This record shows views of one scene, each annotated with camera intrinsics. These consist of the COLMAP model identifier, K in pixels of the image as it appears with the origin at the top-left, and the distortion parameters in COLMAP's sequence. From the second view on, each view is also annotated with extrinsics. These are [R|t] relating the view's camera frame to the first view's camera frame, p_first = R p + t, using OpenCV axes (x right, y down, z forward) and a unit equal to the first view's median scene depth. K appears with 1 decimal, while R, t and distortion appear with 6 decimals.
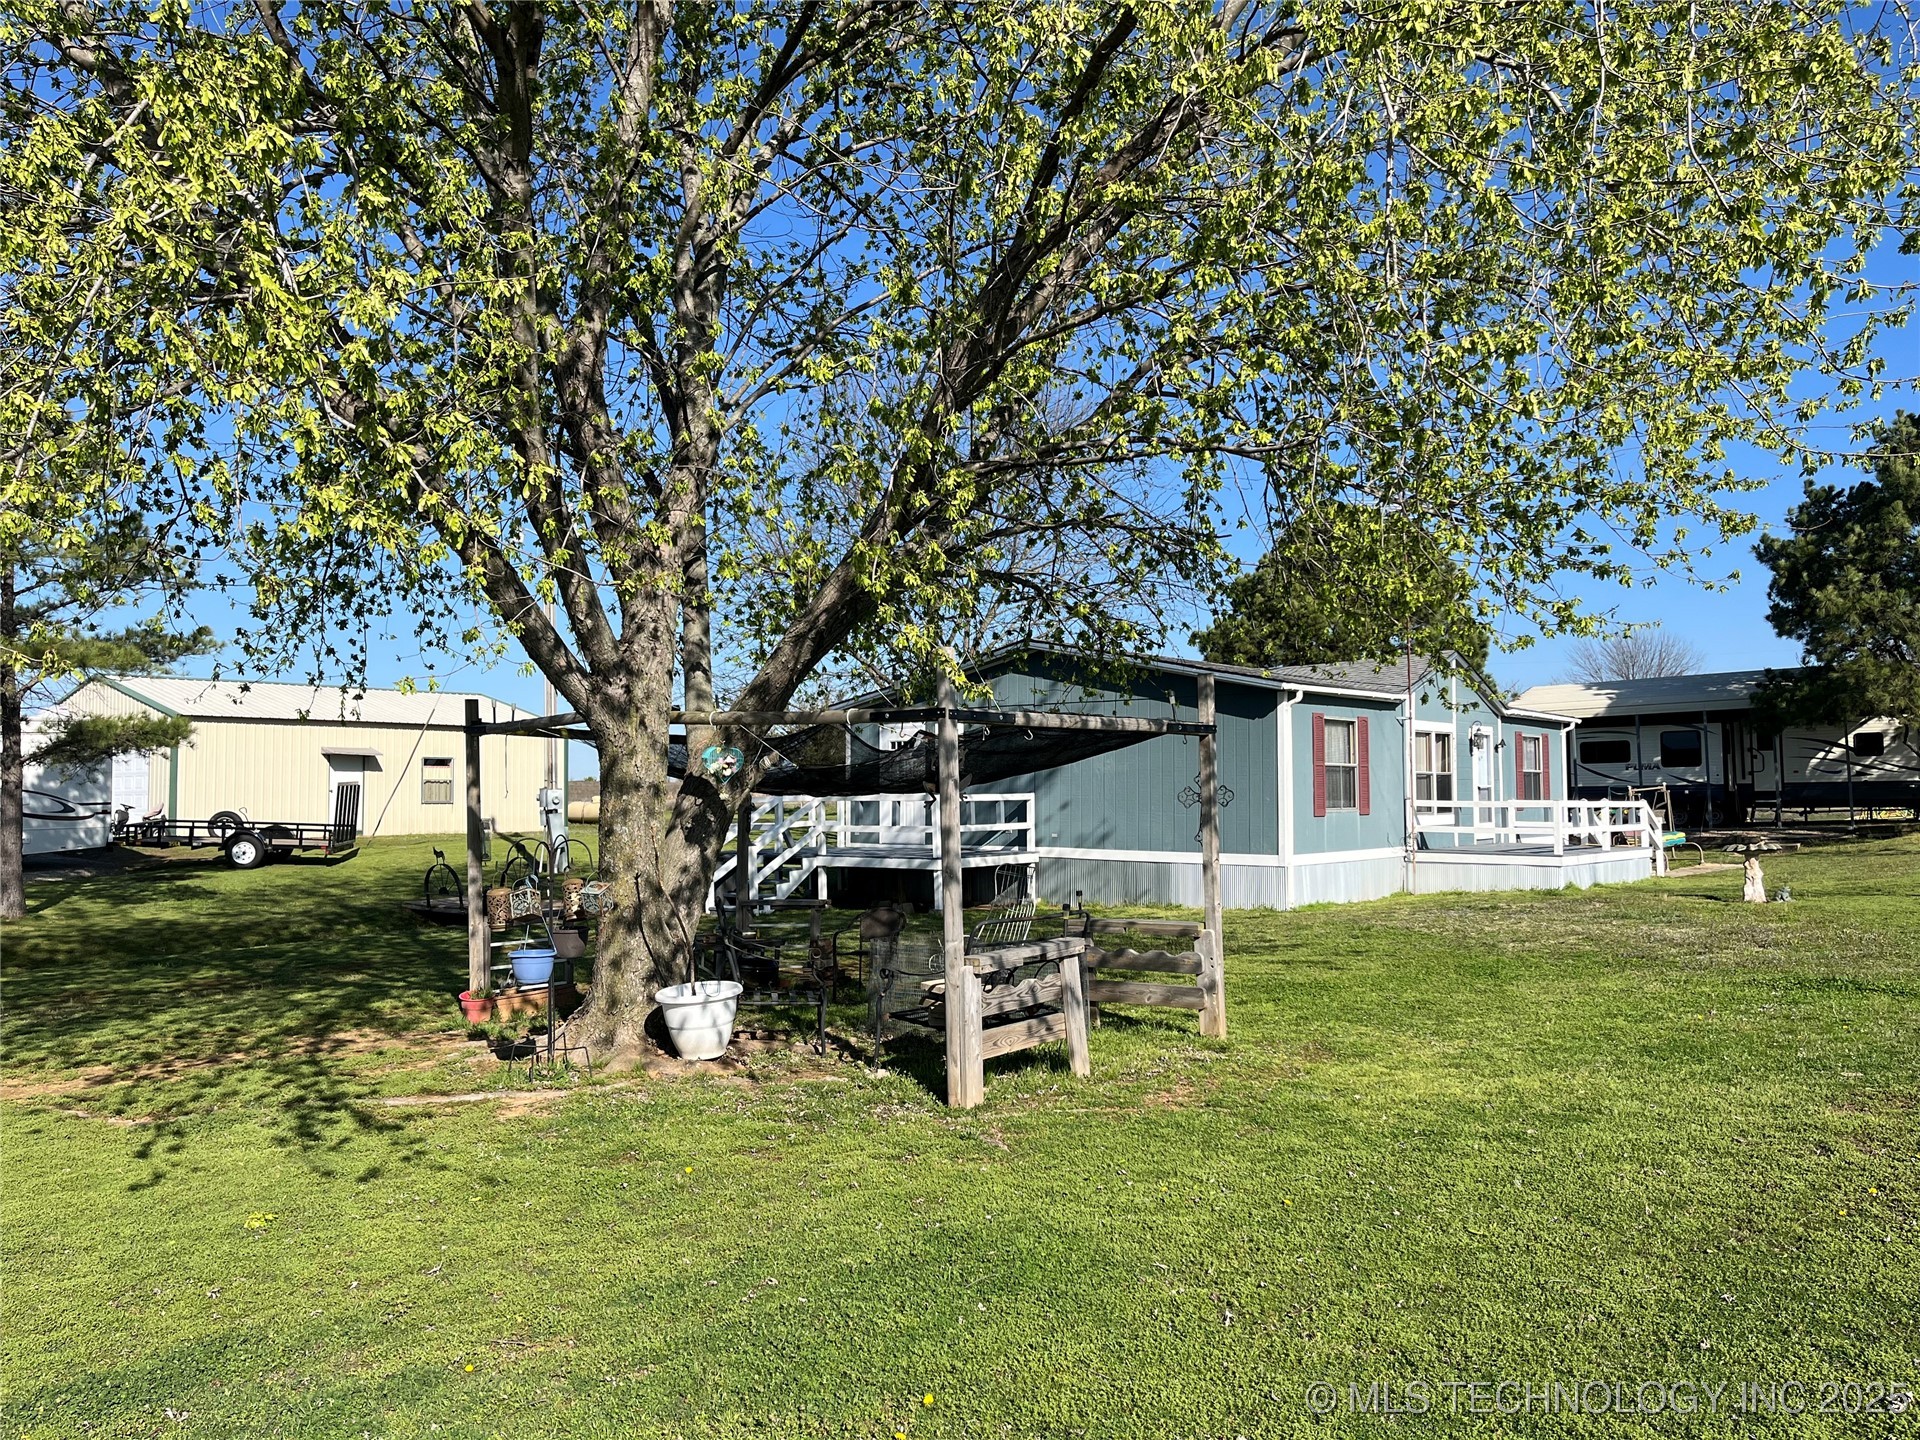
lens RADIAL K [[1457.6, 0, 960.0], [0, 1457.6, 720.0], [0, 0, 1]] dist [0.052434, -0.001466]
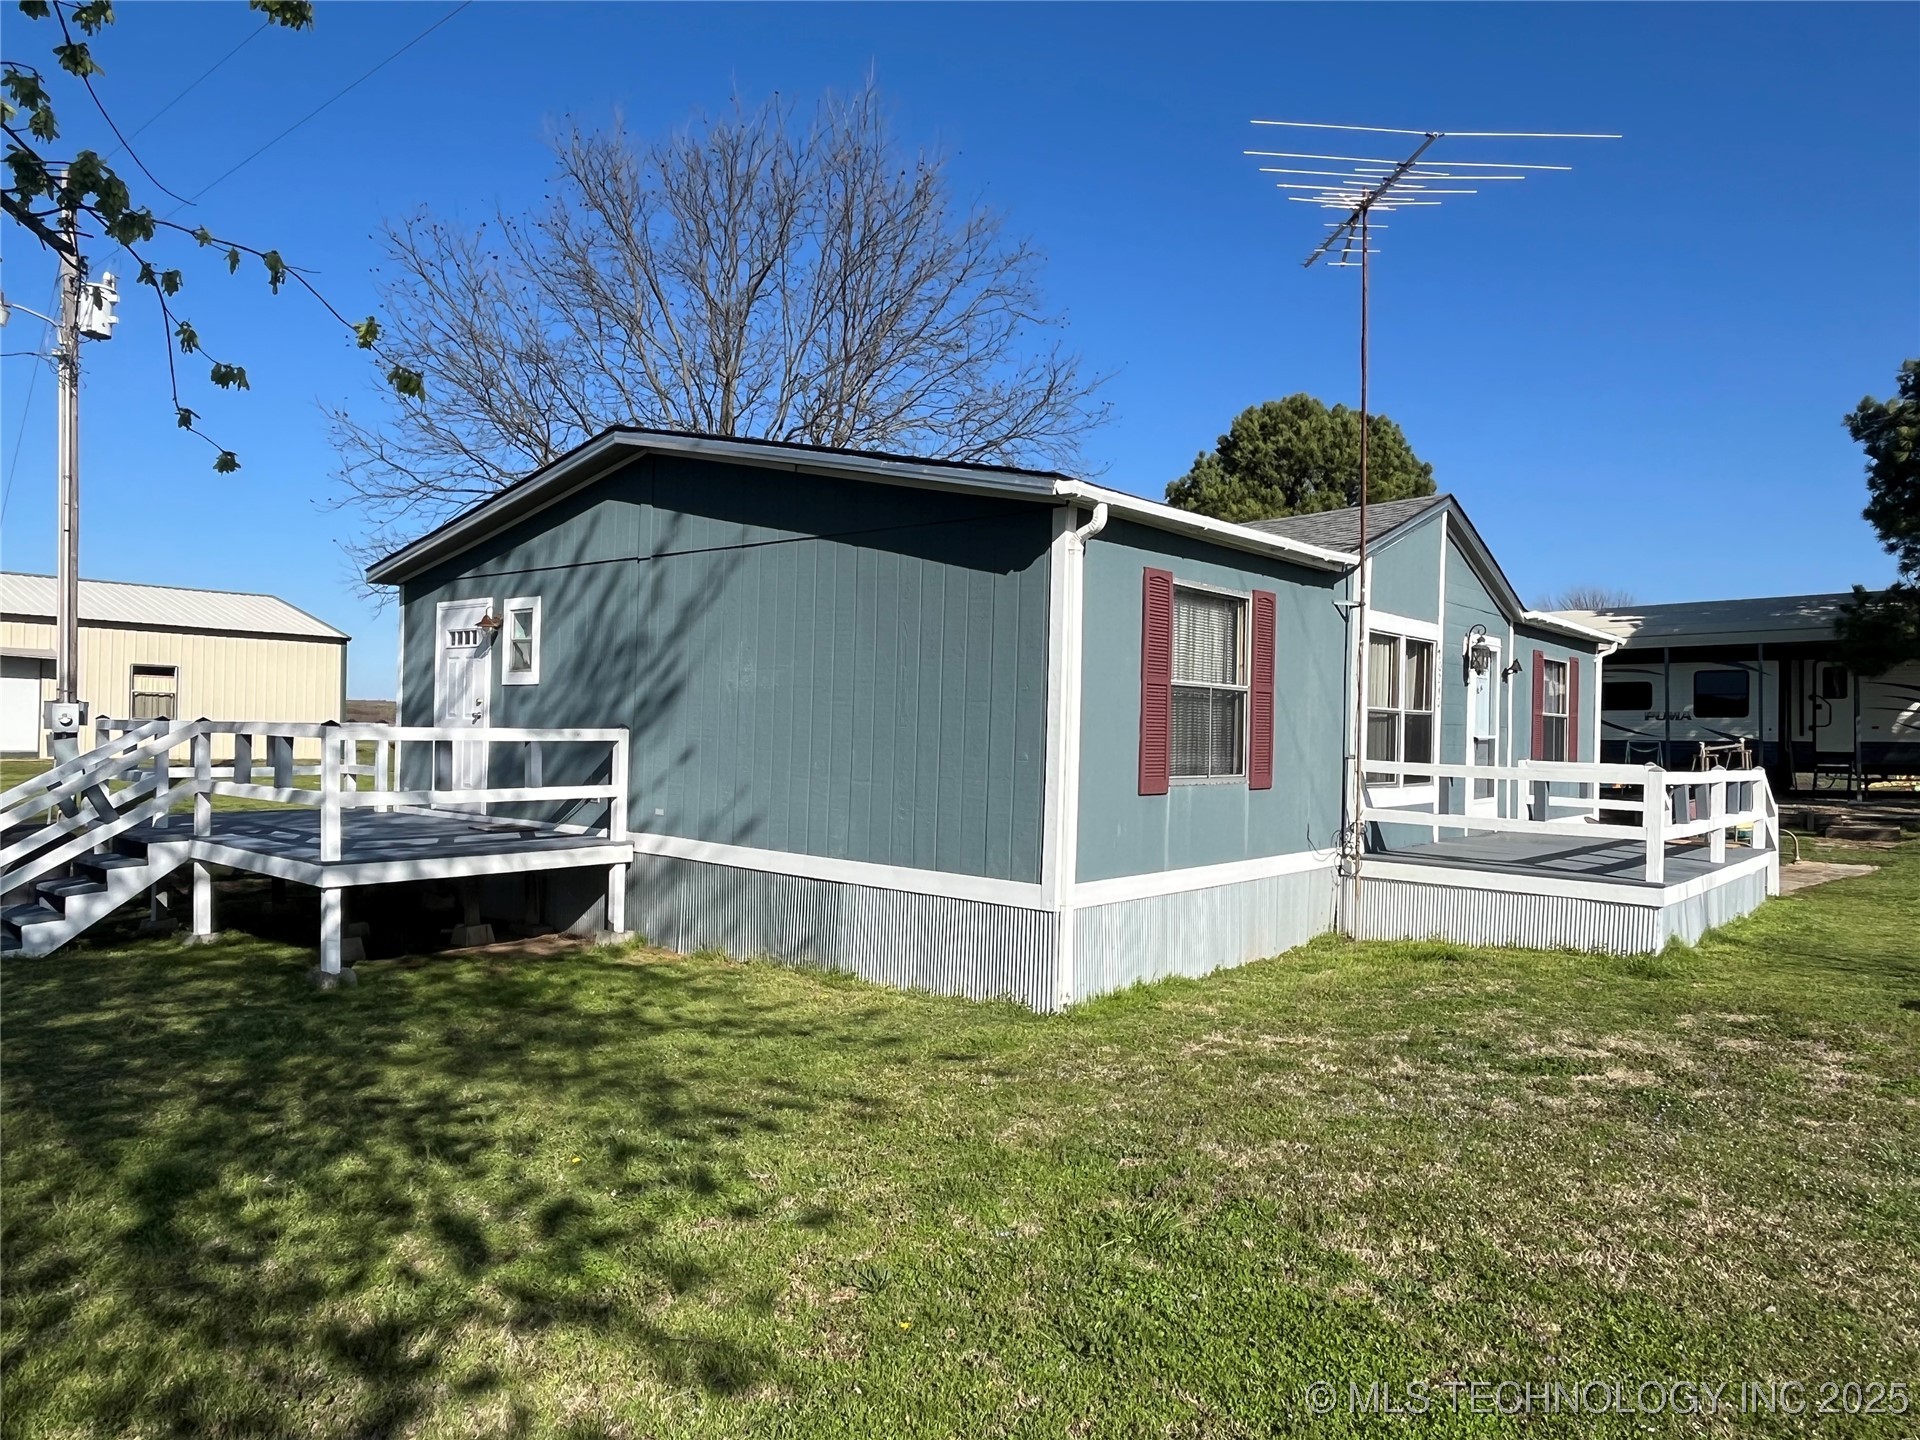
lens RADIAL K [[1255.9, 0, 960.0], [0, 1255.9, 720.0], [0, 0, 1]] dist [0.001659, 0.000612]
pose [[0.999391, 0.026964, -0.022142, 0.172103], [-0.025996, 0.998741, 0.042907, 0.023972], [0.023271, -0.042306, 0.998834, 0.536884]]
